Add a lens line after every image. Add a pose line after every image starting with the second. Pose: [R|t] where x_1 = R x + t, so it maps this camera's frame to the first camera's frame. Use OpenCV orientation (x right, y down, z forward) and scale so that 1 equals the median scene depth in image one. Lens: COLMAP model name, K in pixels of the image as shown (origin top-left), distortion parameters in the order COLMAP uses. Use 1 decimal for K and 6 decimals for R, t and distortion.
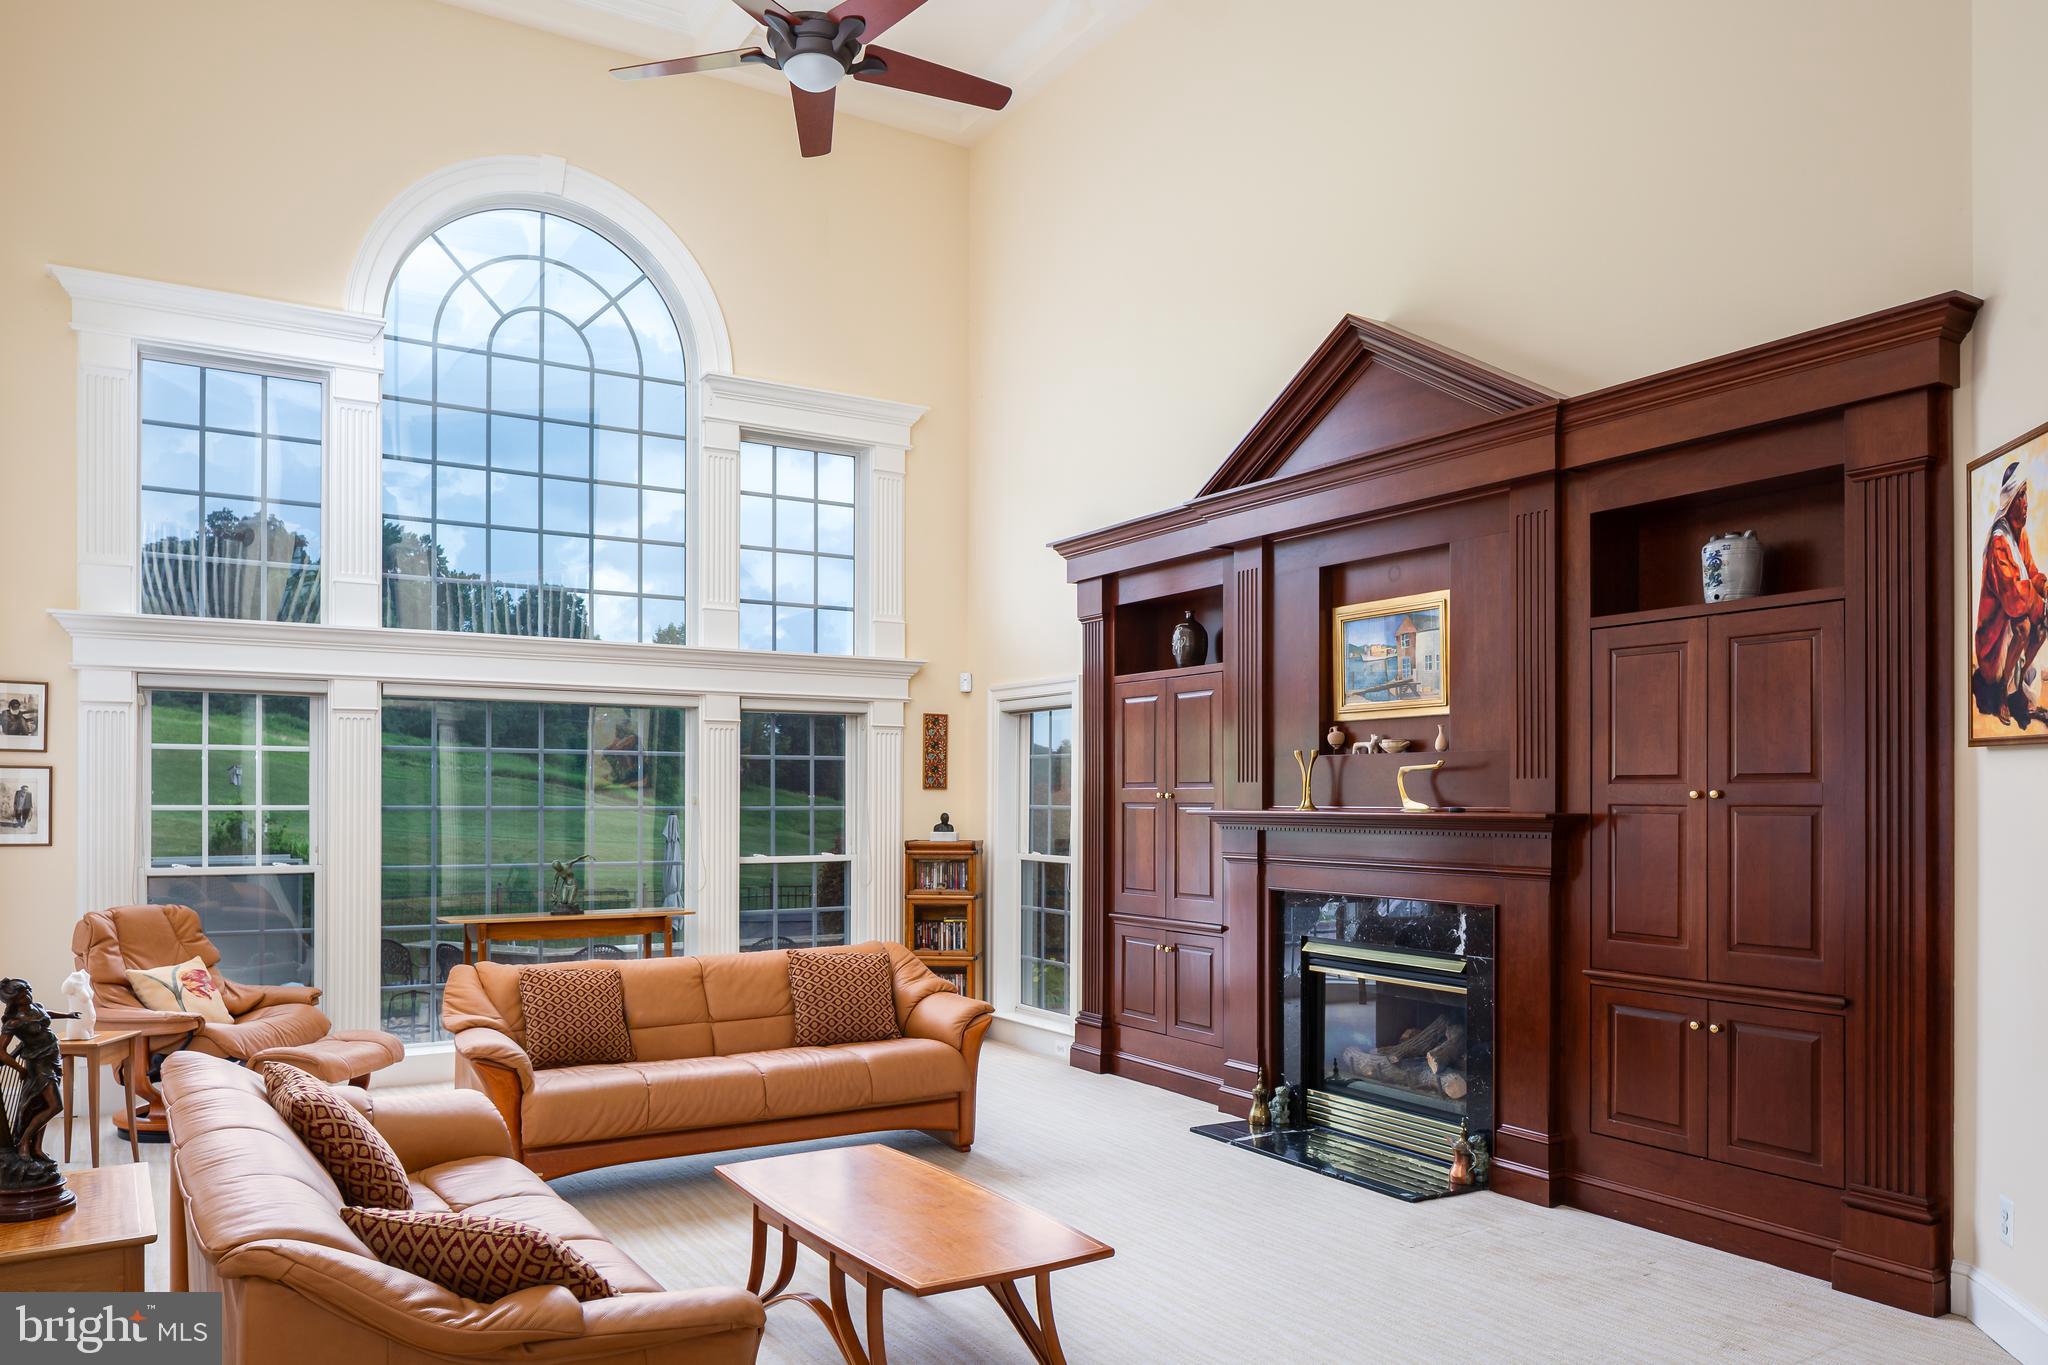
lens RADIAL K [[1388.1, 0, 1023.2], [0, 1388.1, 691.3], [0, 0, 1]] dist [0.000320, -0.005532]
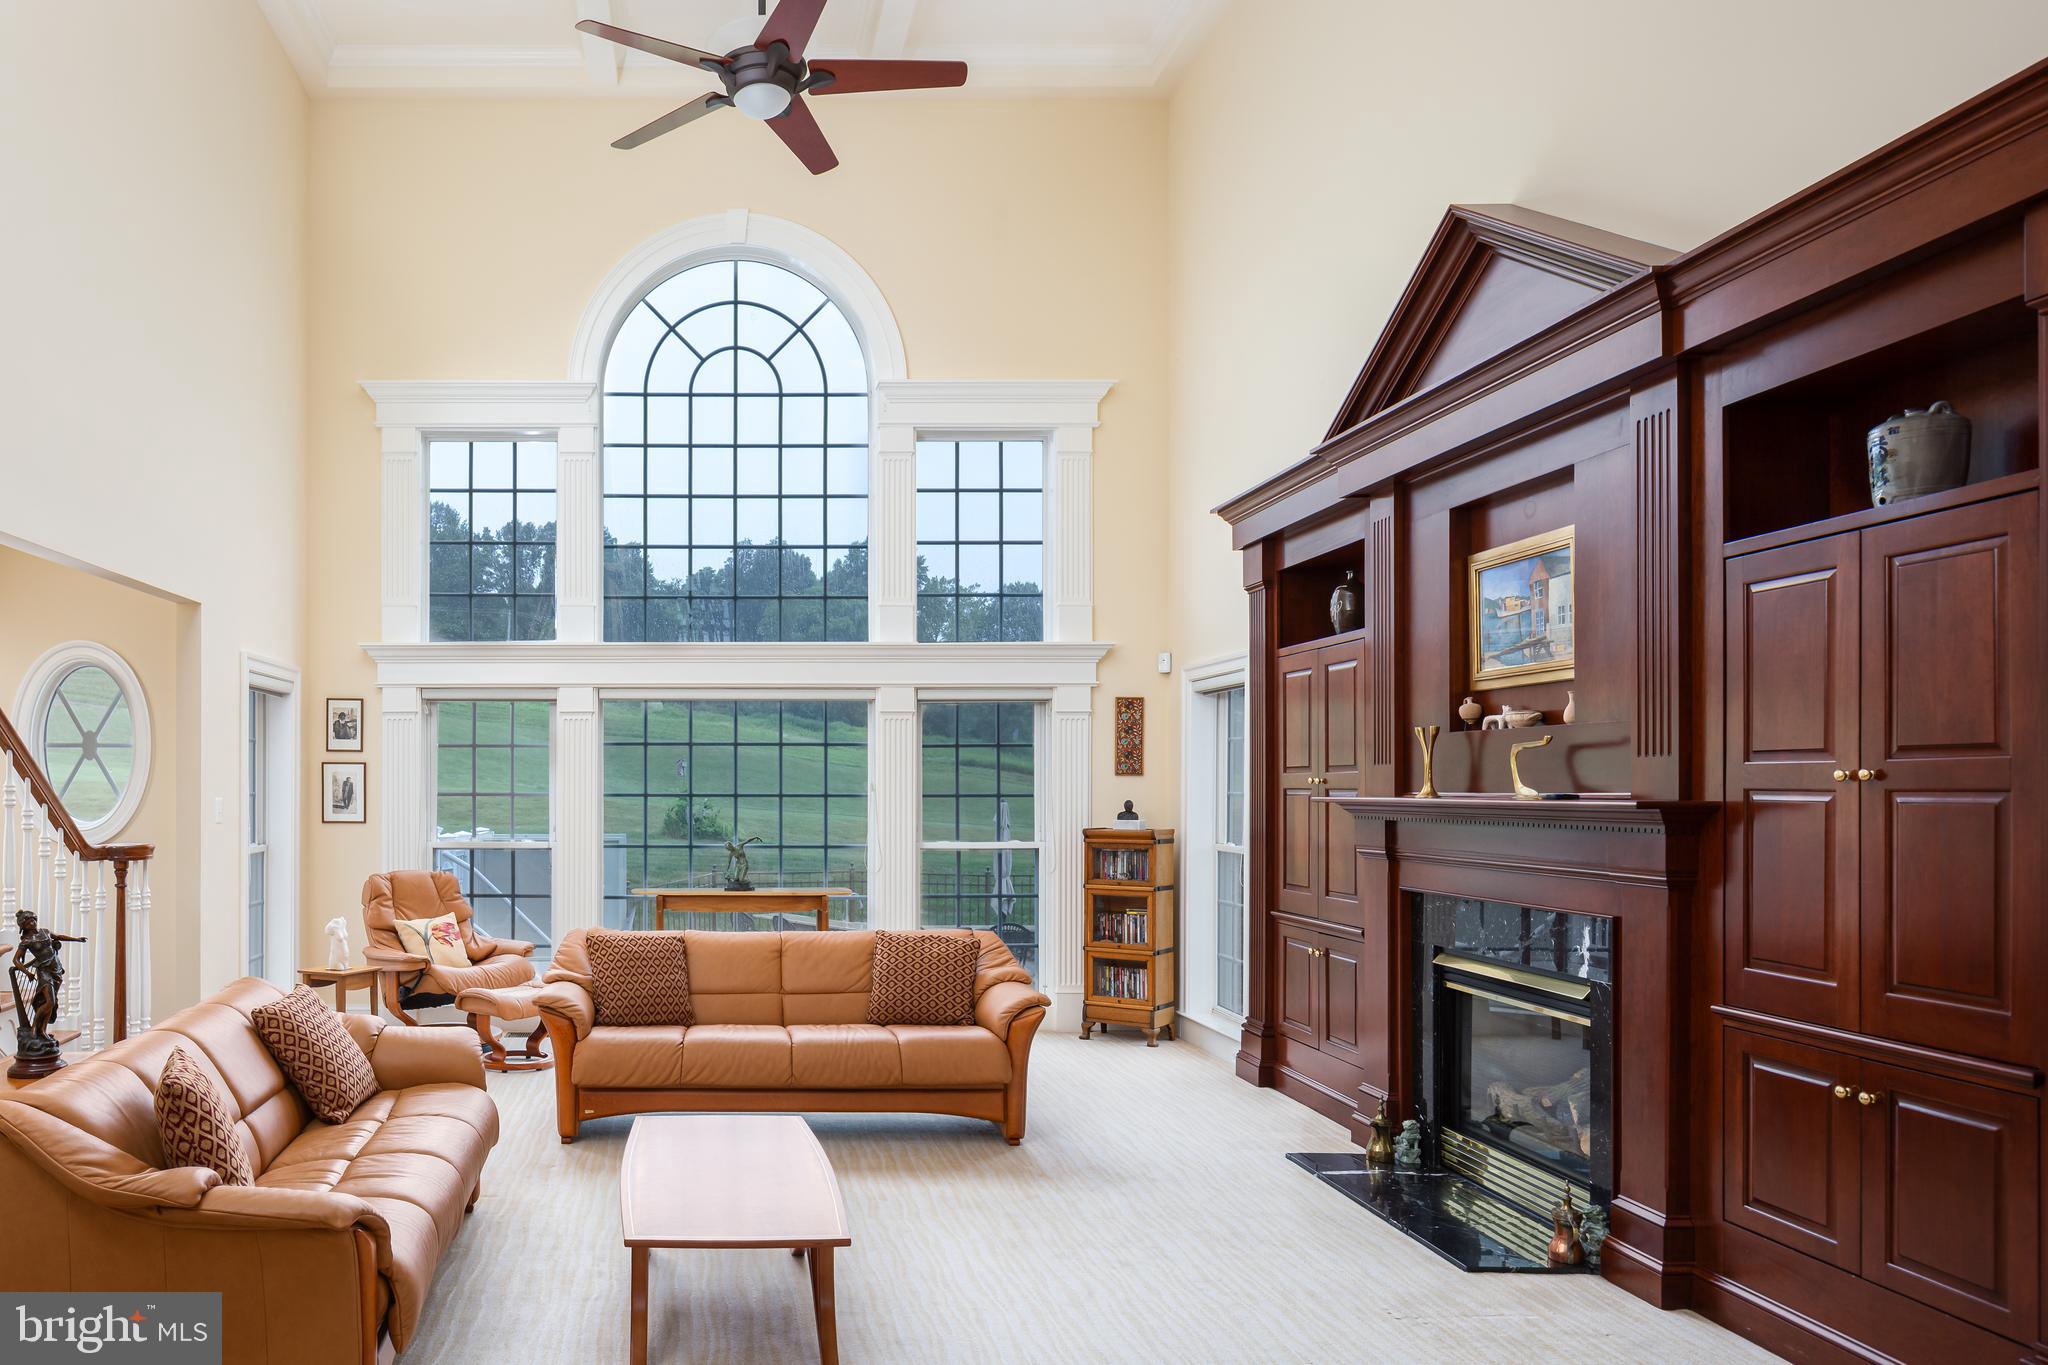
lens RADIAL K [[1458.4, 0, 1021.8], [0, 1458.4, 673.7], [0, 0, 1]] dist [-0.008263, 0.004522]
pose [[0.859881, -0.042613, -0.508714, 0.470176], [0.041788, 0.999041, -0.013051, 0.012443], [0.508782, -0.010036, 0.860837, 0.114659]]
